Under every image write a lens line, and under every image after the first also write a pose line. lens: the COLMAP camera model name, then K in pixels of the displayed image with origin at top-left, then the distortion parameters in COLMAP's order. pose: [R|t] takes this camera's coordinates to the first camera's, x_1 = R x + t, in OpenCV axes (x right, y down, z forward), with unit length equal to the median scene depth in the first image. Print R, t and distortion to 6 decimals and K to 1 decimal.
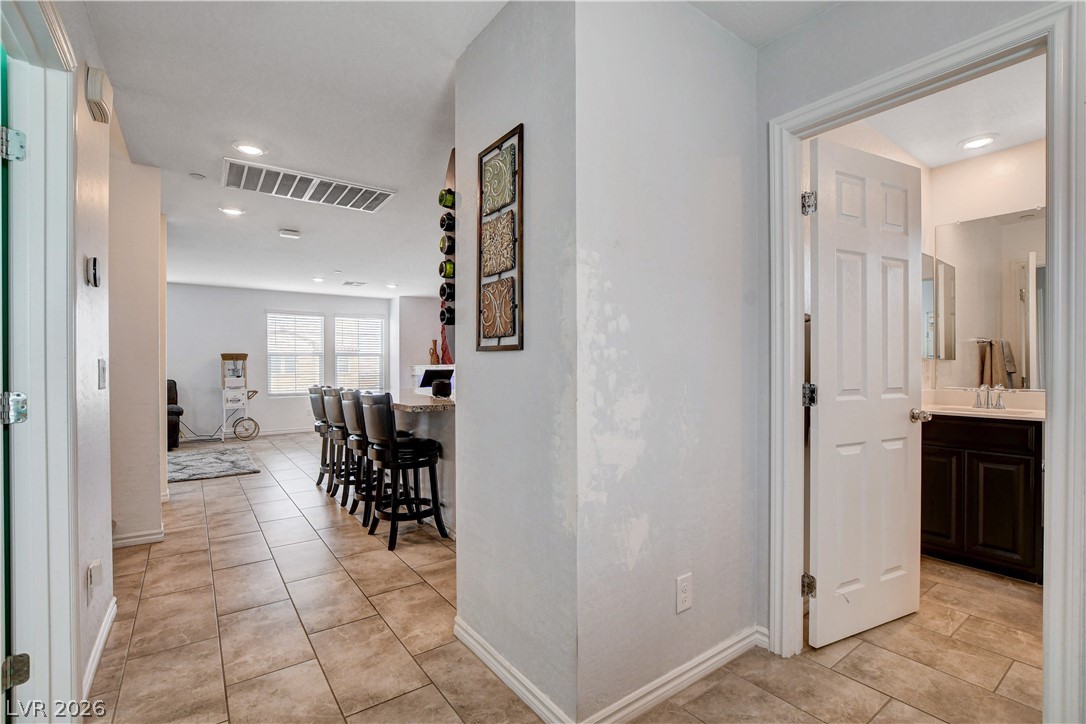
lens RADIAL K [[498.5, 0, 543.0], [0, 498.5, 362.0], [0, 0, 1]] dist [0.000043, -0.000084]
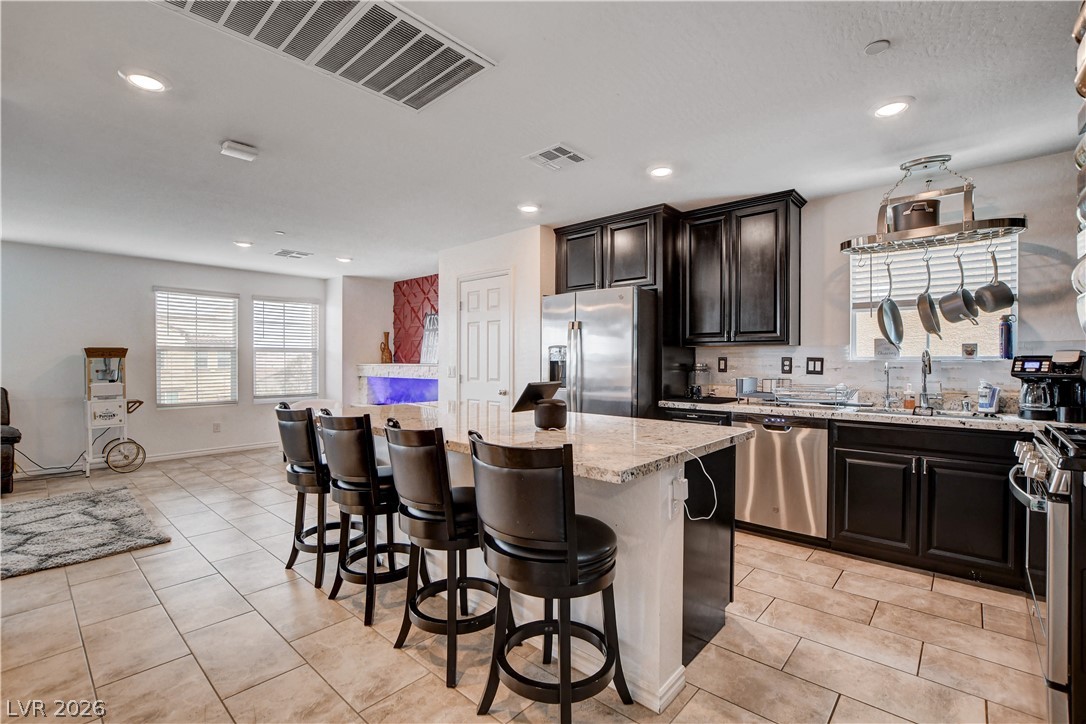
lens RADIAL K [[486.2, 0, 546.8], [0, 486.2, 361.1], [0, 0, 1]] dist [-0.042139, 0.010219]
pose [[0.974089, 0.004393, 0.226121, -0.213344], [-0.006830, 0.999927, 0.009996, -0.011212], [-0.226061, -0.011282, 0.974048, 0.279732]]
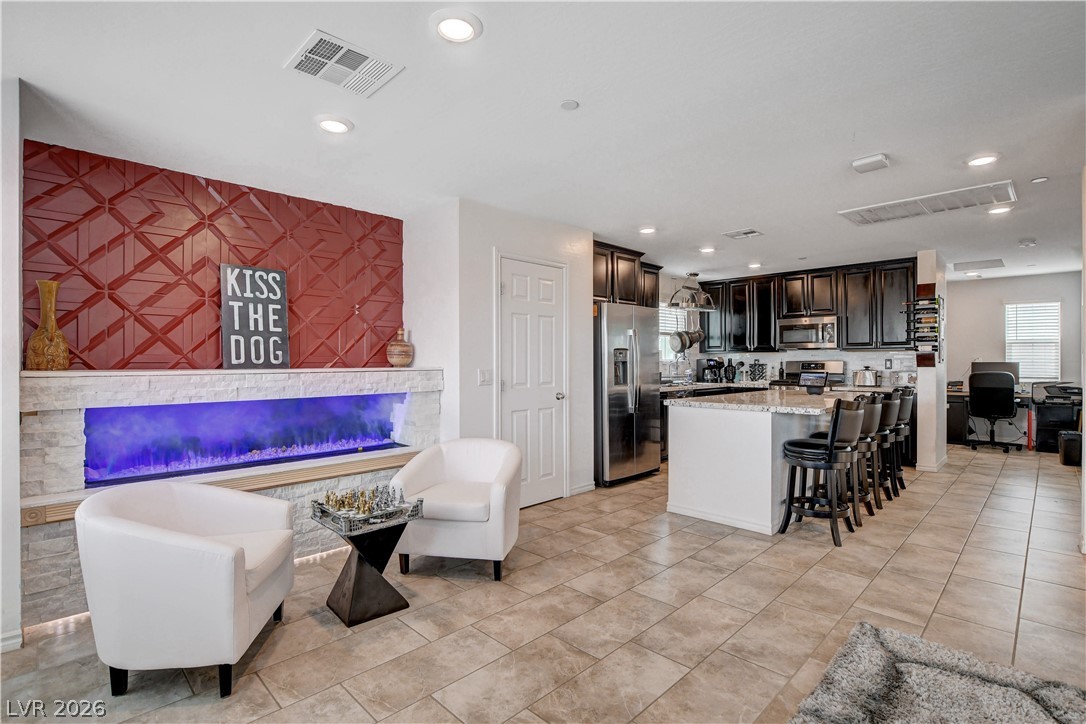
lens RADIAL K [[511.9, 0, 564.9], [0, 511.9, 361.1], [0, 0, 1]] dist [-0.002921, -0.000540]
pose [[-0.185655, 0.006424, 0.982594, -0.823674], [-0.004693, 0.999961, -0.007425, 0.000761], [-0.982604, -0.005990, -0.185617, 1.152534]]
